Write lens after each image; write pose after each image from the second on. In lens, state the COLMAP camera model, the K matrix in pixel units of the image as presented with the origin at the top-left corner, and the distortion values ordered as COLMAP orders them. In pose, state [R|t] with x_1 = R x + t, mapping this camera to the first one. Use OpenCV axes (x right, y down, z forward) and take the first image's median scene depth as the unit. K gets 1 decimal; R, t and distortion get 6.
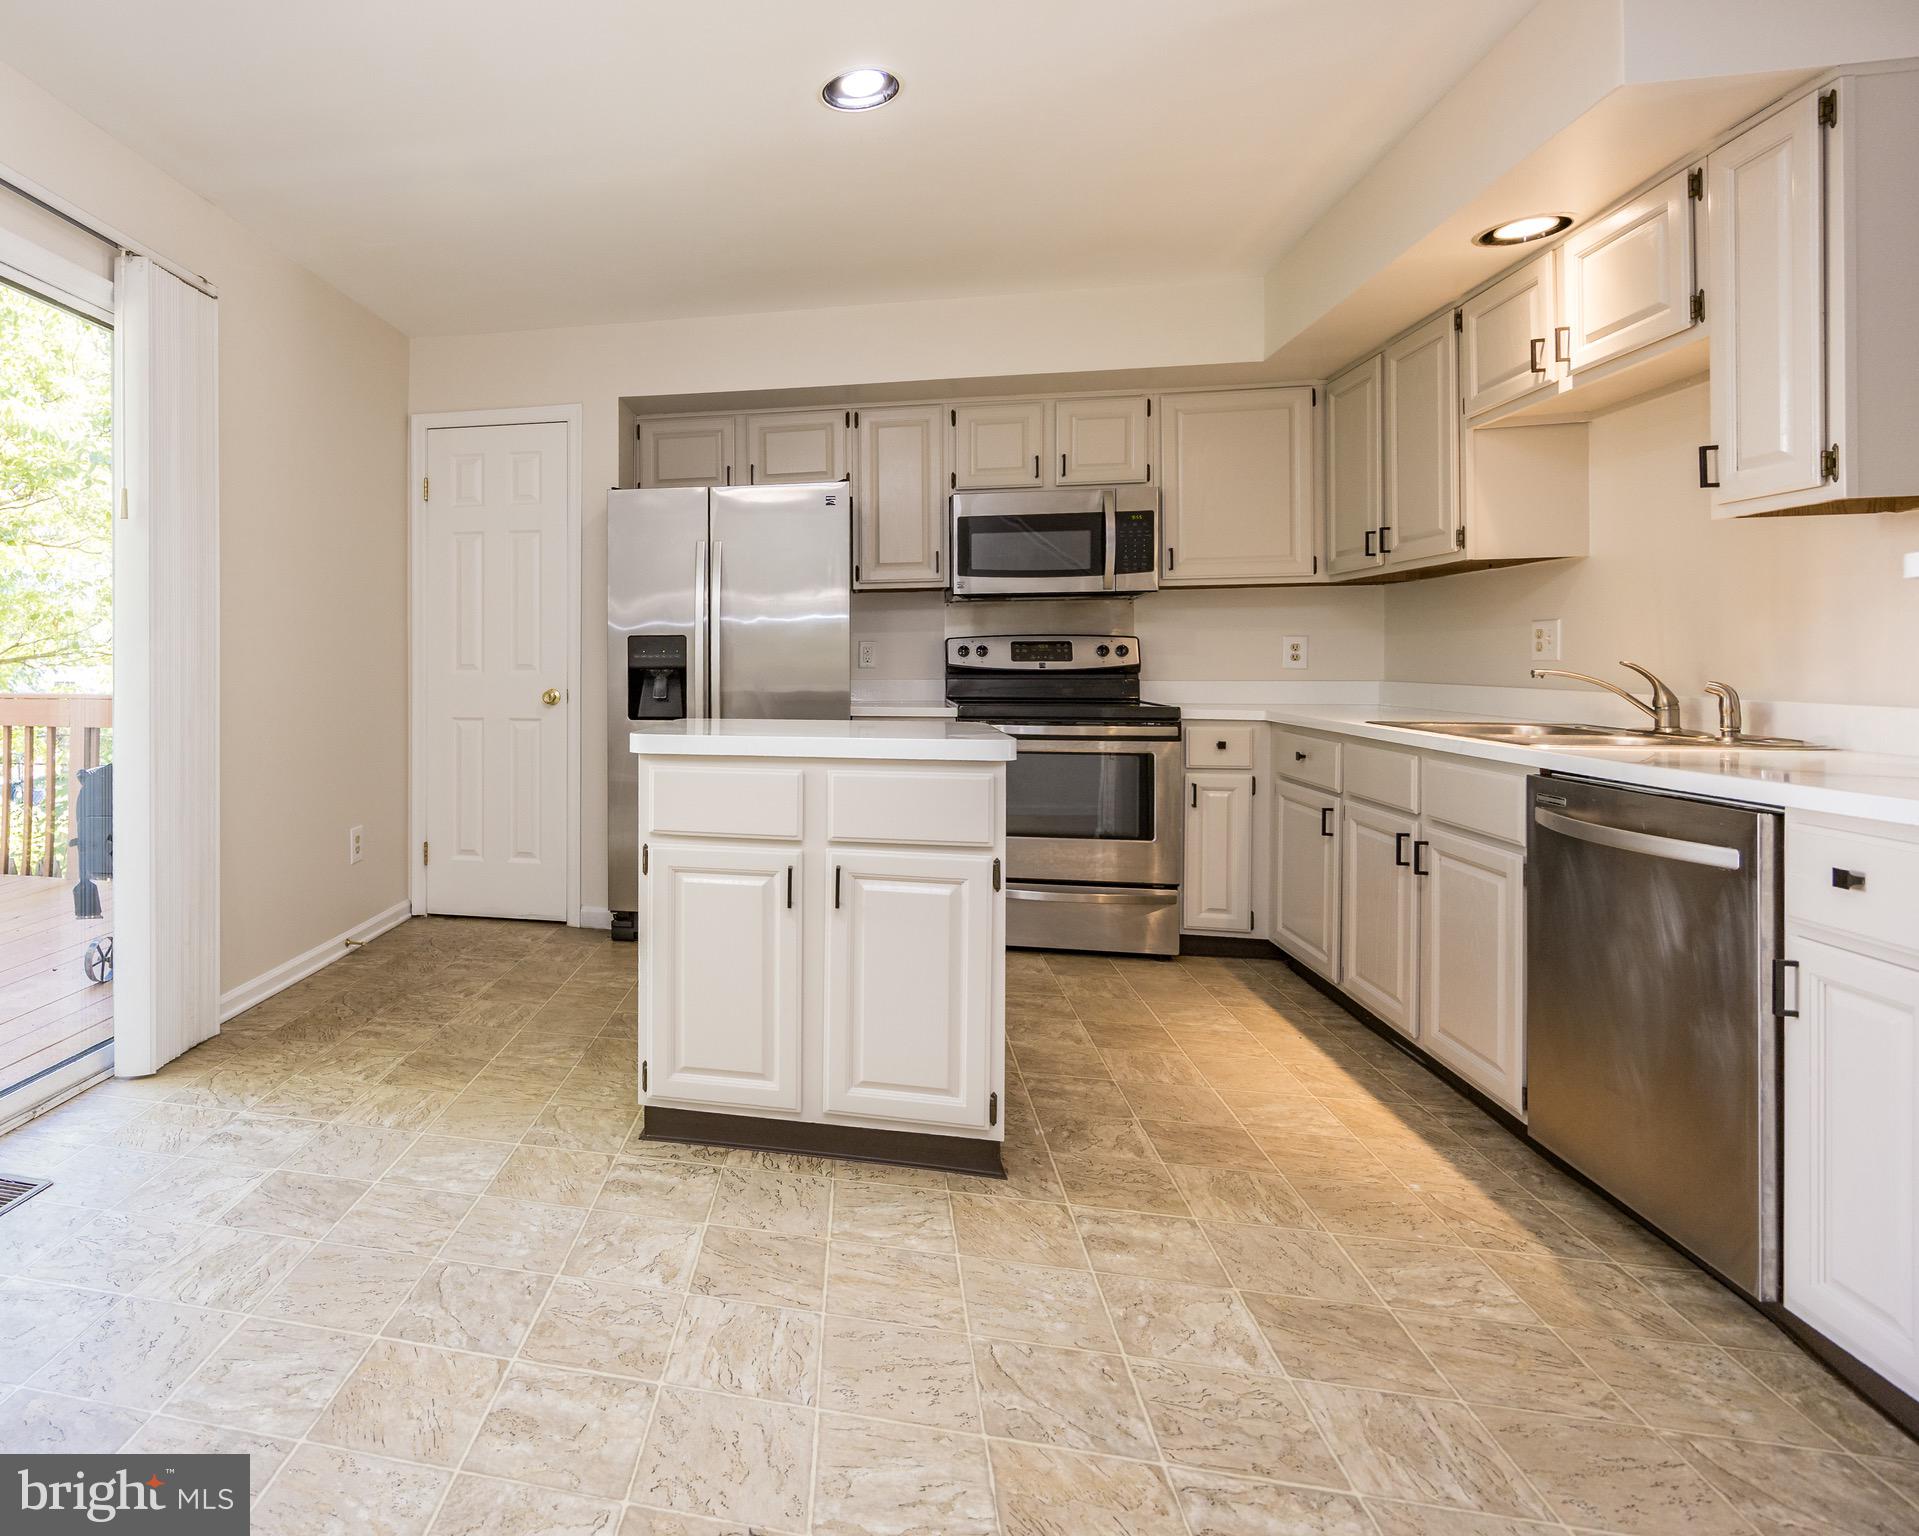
lens RADIAL K [[1098.9, 0, 961.7], [0, 1098.9, 668.6], [0, 0, 1]] dist [-0.003831, -0.000419]
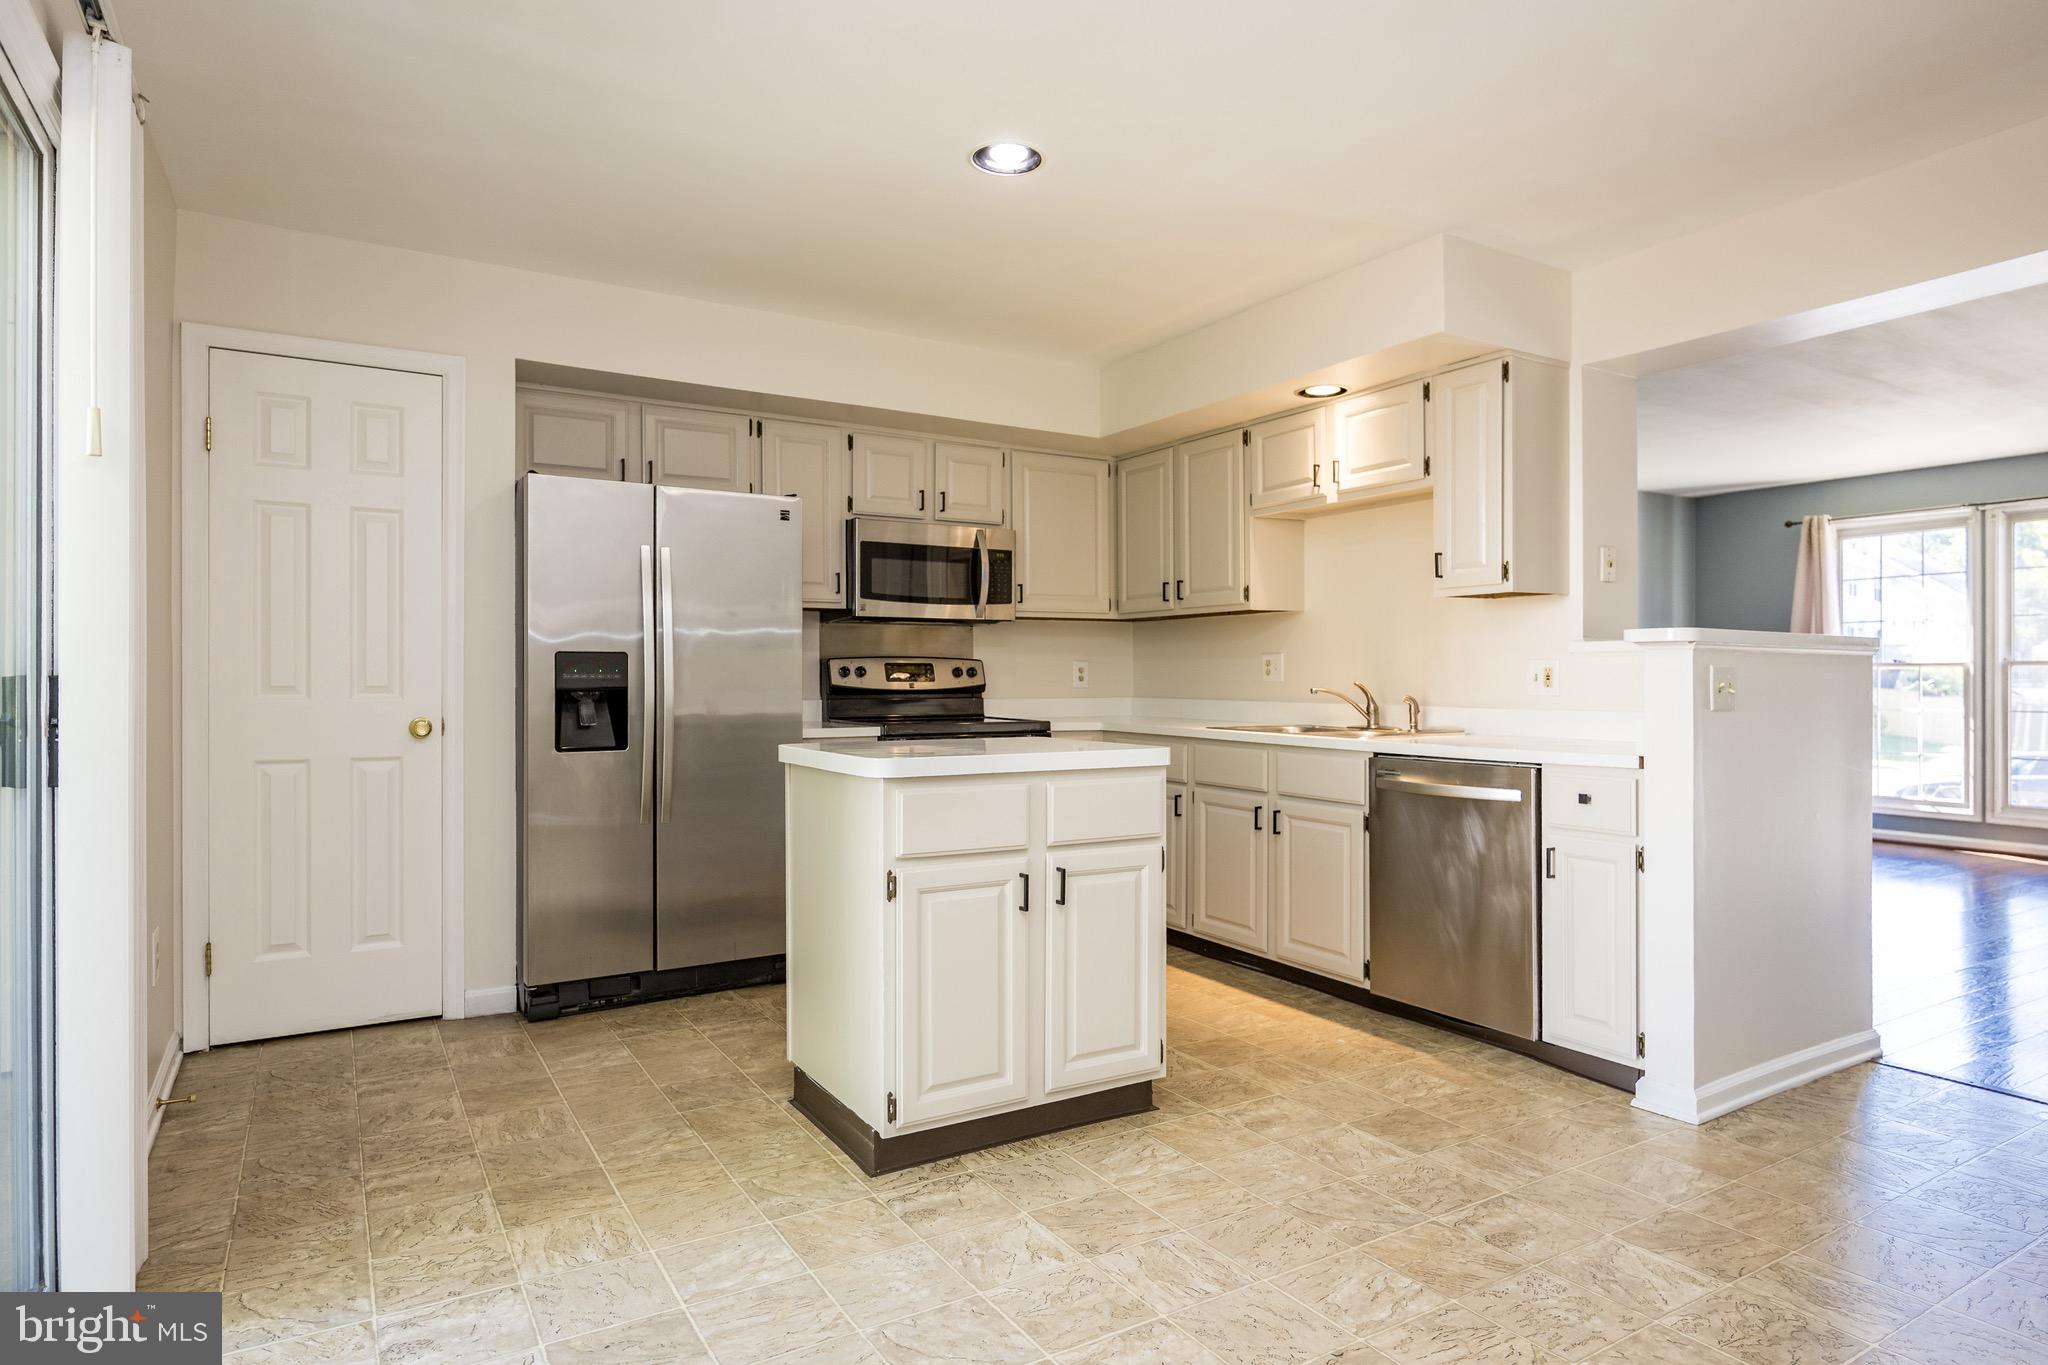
lens RADIAL K [[1149.1, 0, 1024.0], [0, 1149.1, 682.5], [0, 0, 1]] dist [-0.005423, -0.000349]
pose [[0.718232, -0.000958, 0.695803, -0.812427], [0.002604, 0.999996, -0.001311, -0.005582], [-0.695799, 0.002753, 0.718232, 0.160587]]
